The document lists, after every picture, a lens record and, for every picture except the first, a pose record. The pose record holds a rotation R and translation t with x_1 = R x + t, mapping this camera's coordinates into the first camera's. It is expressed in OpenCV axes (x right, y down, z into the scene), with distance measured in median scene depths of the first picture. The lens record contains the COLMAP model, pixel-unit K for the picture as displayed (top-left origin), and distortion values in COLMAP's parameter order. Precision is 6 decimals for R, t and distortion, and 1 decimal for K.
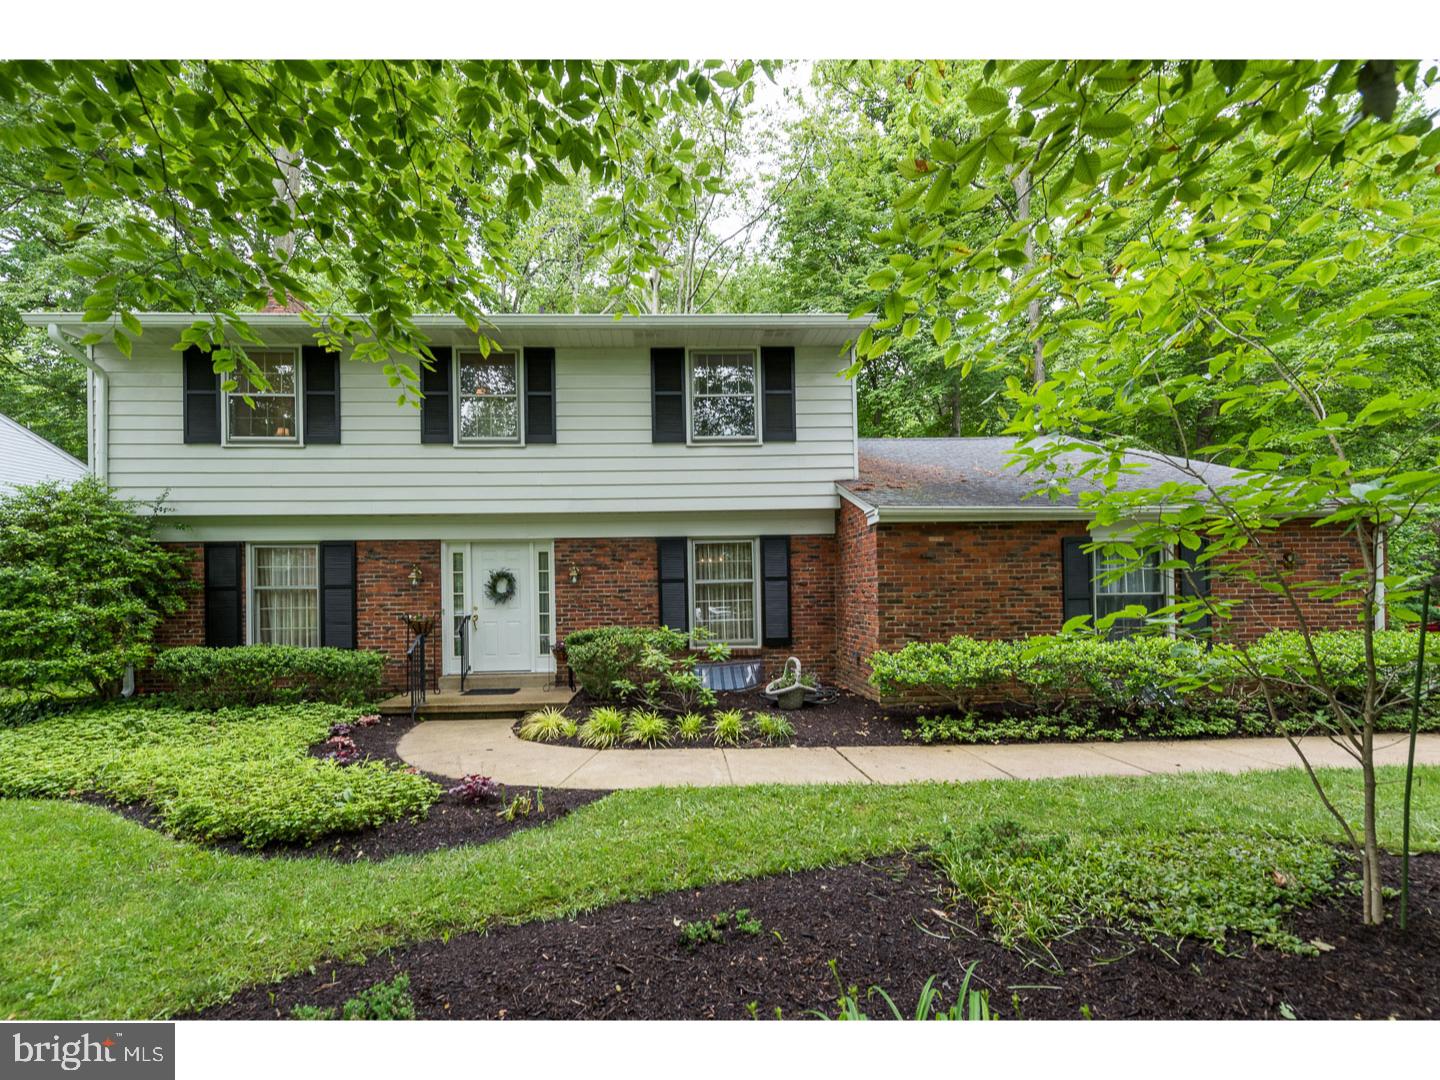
lens RADIAL K [[578.0, 0, 727.3], [0, 578.0, 543.8], [0, 0, 1]] dist [-0.003217, -0.000449]
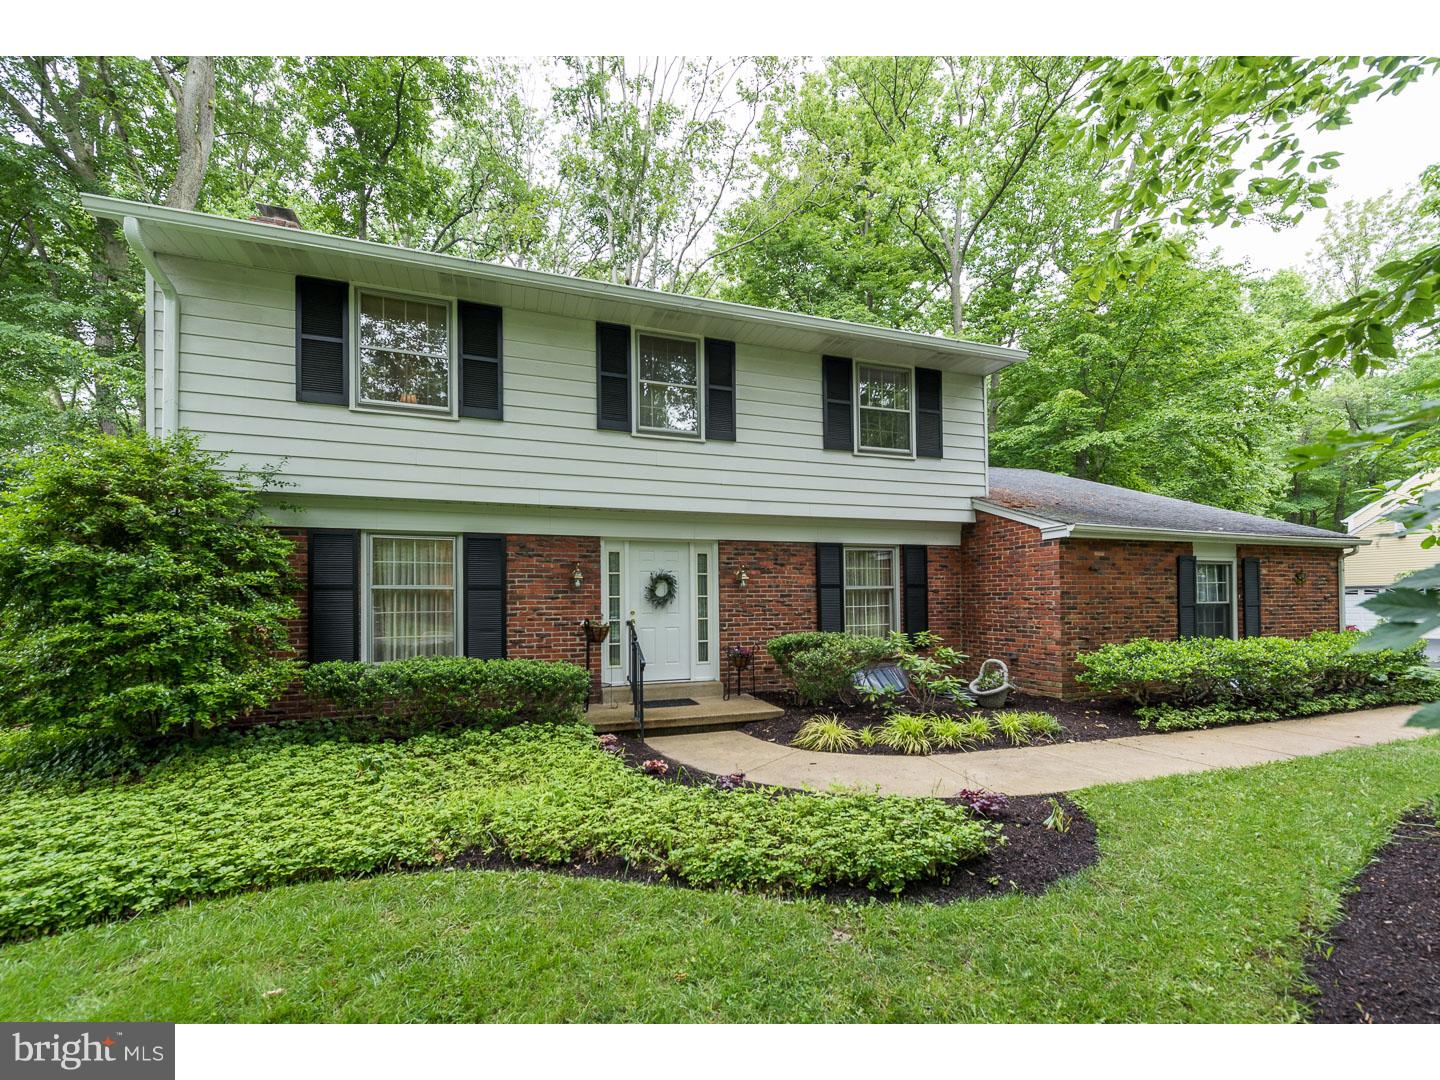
lens RADIAL K [[578.0, 0, 727.6], [0, 578.0, 544.0], [0, 0, 1]] dist [-0.003217, -0.000449]
pose [[0.955859, 0.036461, 0.291555, -0.575954], [-0.041367, 0.999087, 0.010679, -0.013591], [-0.290900, -0.022268, 0.956494, 0.080394]]
